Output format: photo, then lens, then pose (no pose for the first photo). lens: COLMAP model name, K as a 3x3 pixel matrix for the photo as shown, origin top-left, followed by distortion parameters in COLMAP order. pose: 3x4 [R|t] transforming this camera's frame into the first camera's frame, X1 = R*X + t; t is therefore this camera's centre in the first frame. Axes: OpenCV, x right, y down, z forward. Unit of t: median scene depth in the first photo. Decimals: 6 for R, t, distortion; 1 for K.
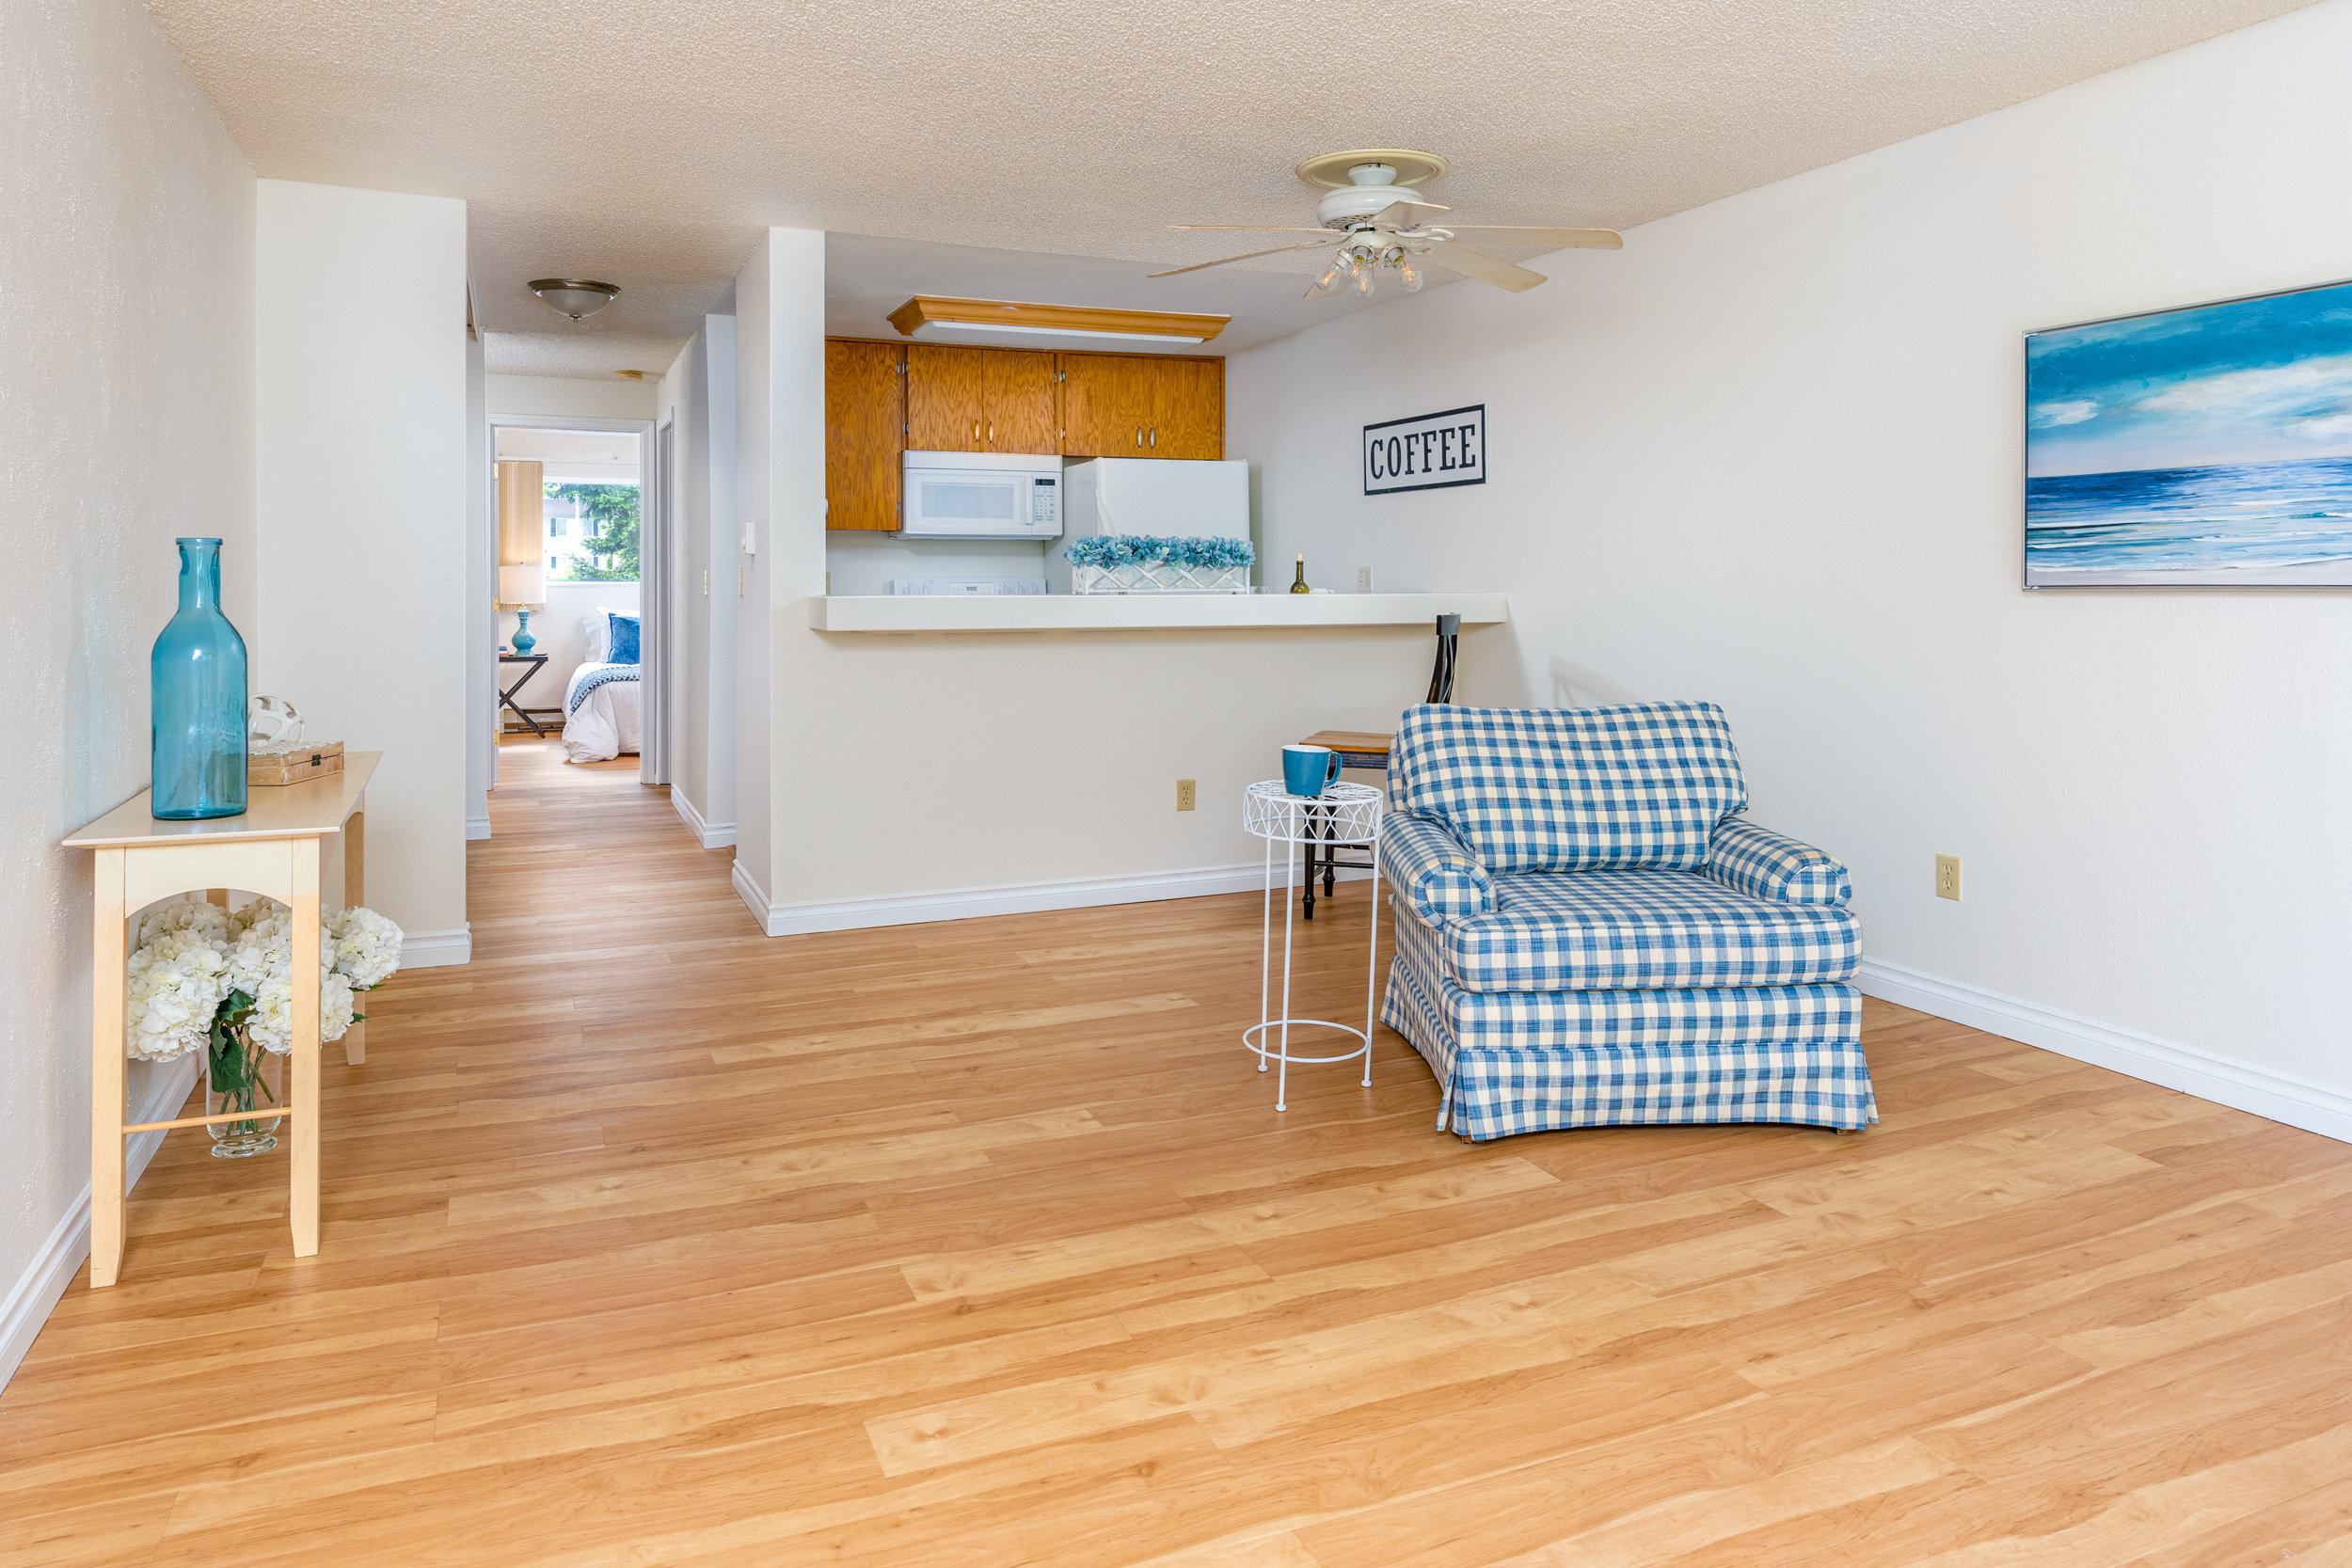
lens RADIAL K [[1538.1, 0, 1171.3], [0, 1538.1, 791.1], [0, 0, 1]] dist [0.003325, 0.000470]
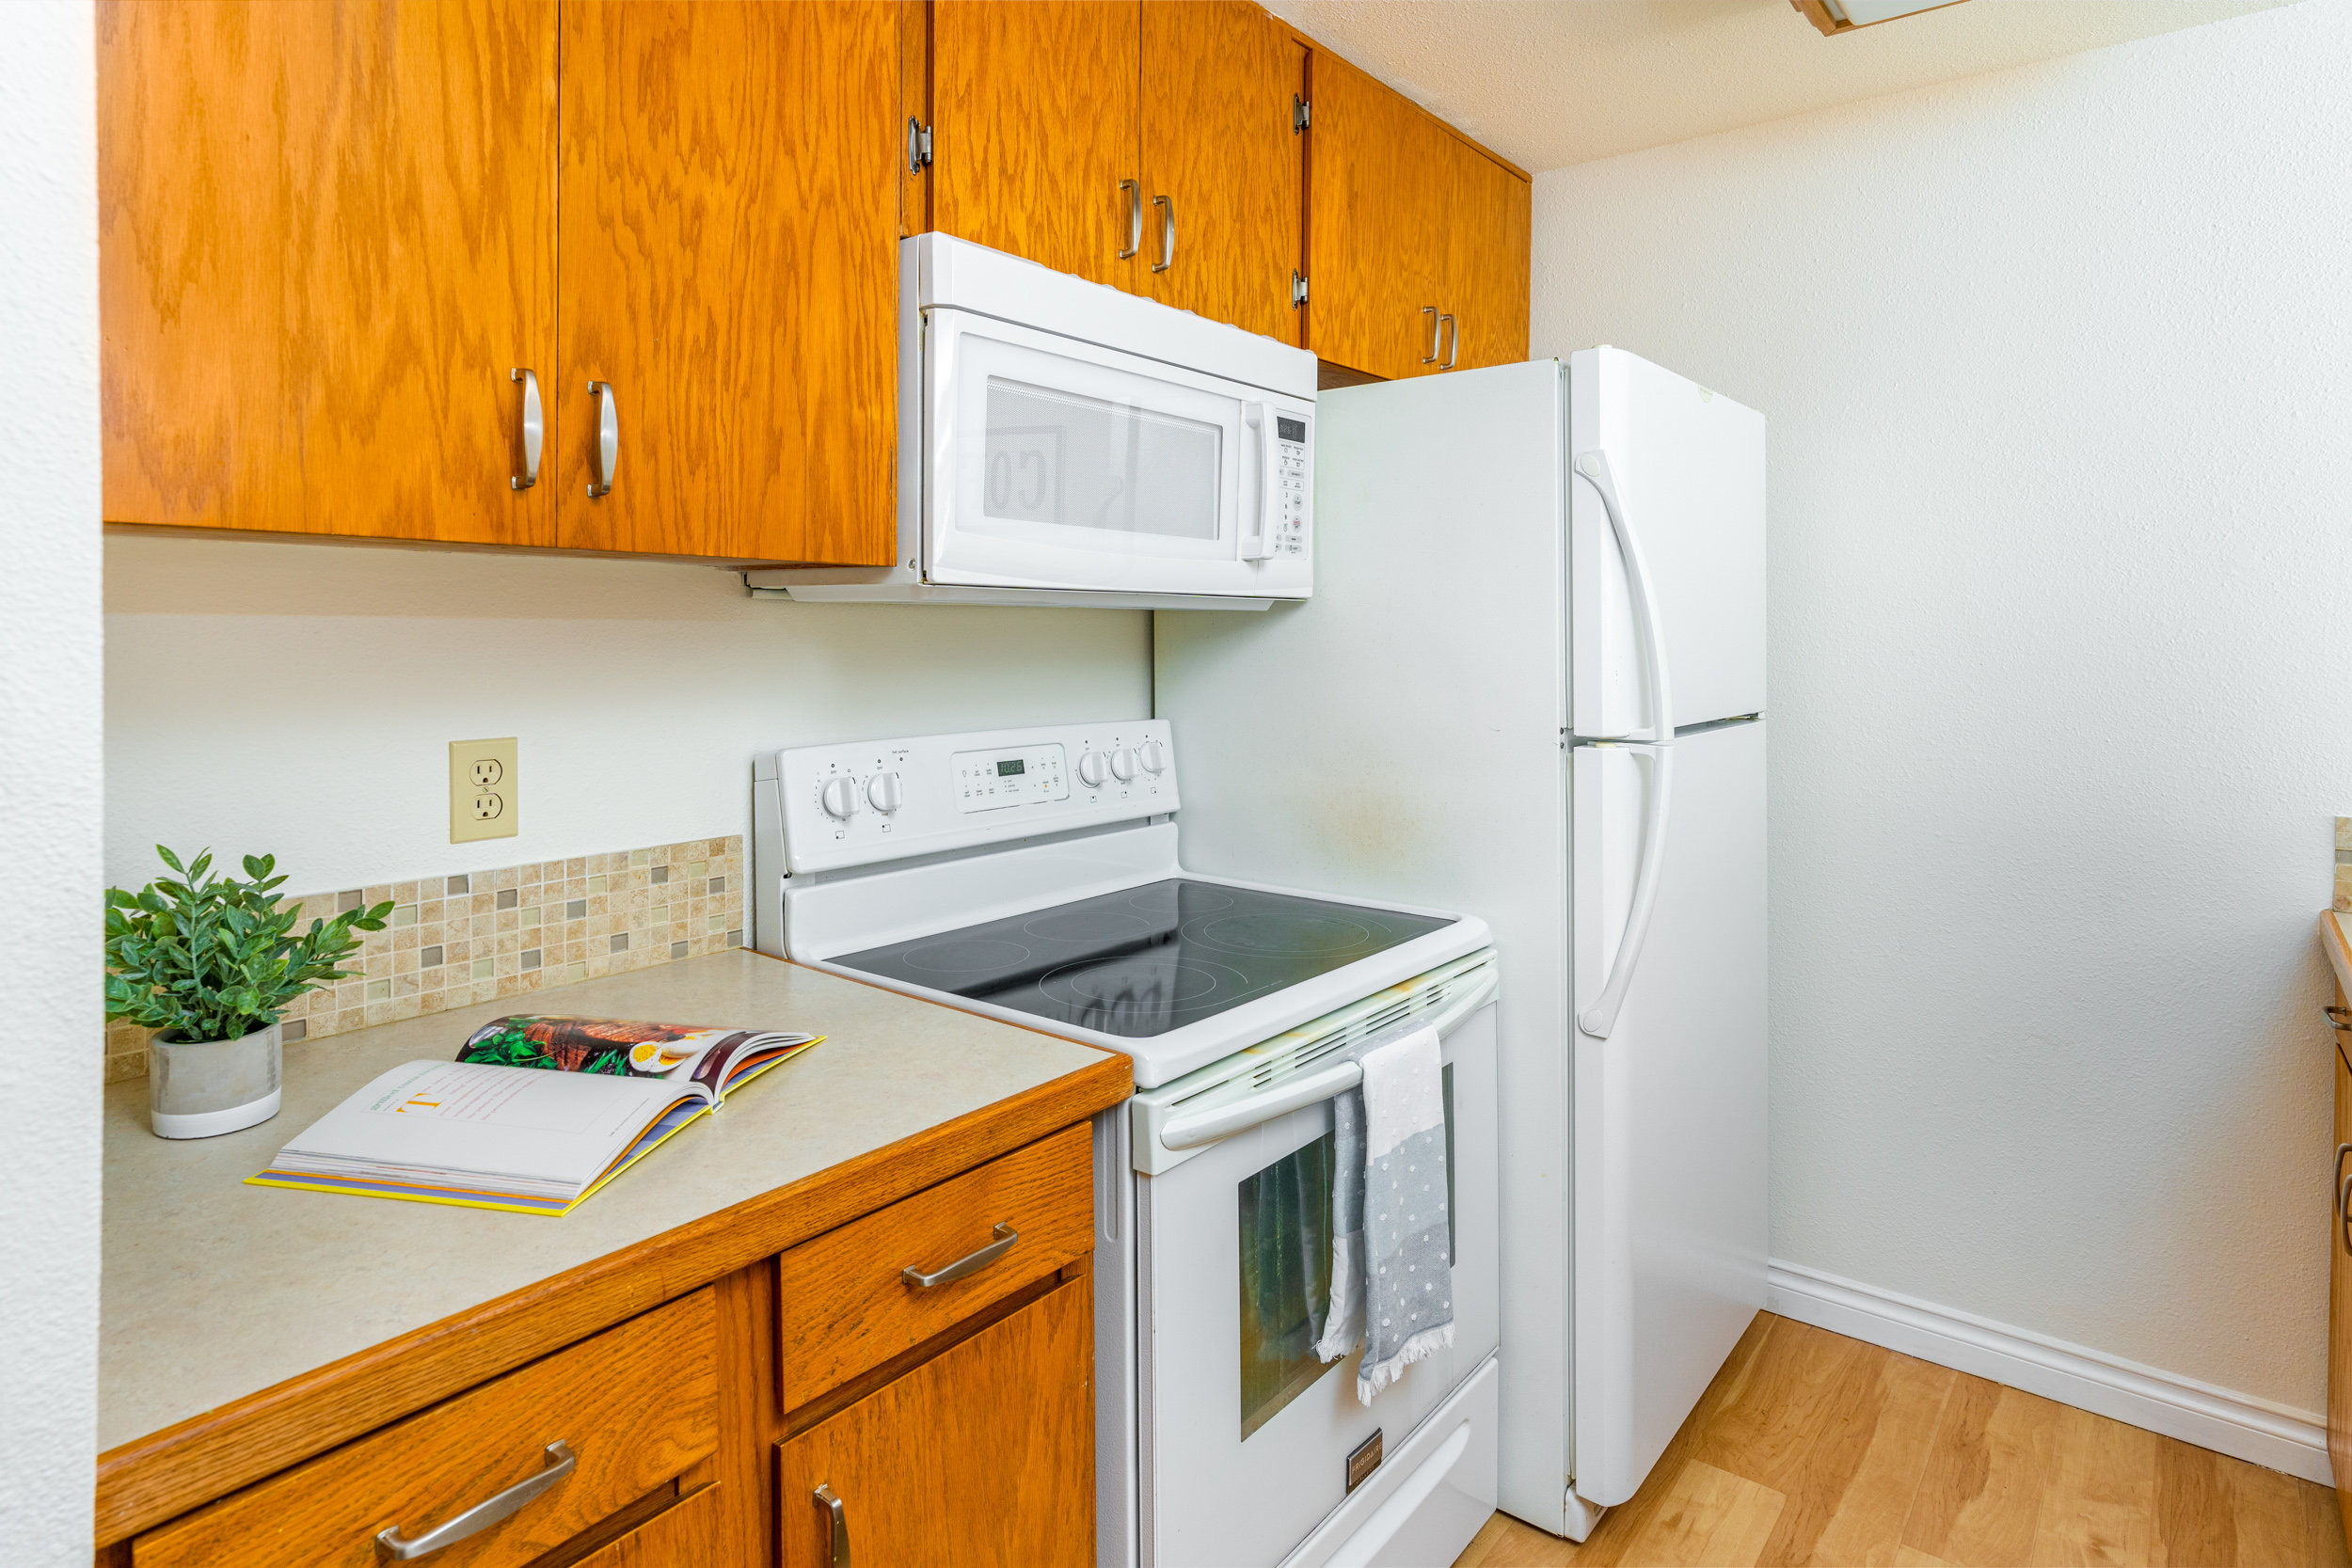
lens RADIAL K [[1273.6, 0, 1179.1], [0, 1273.6, 790.8], [0, 0, 1]] dist [-0.006677, 0.000358]
pose [[0.883727, -0.046982, 0.465638, -0.230268], [0.051152, 0.998684, 0.003685, -0.131608], [-0.465198, 0.020562, 0.884968, 0.795613]]
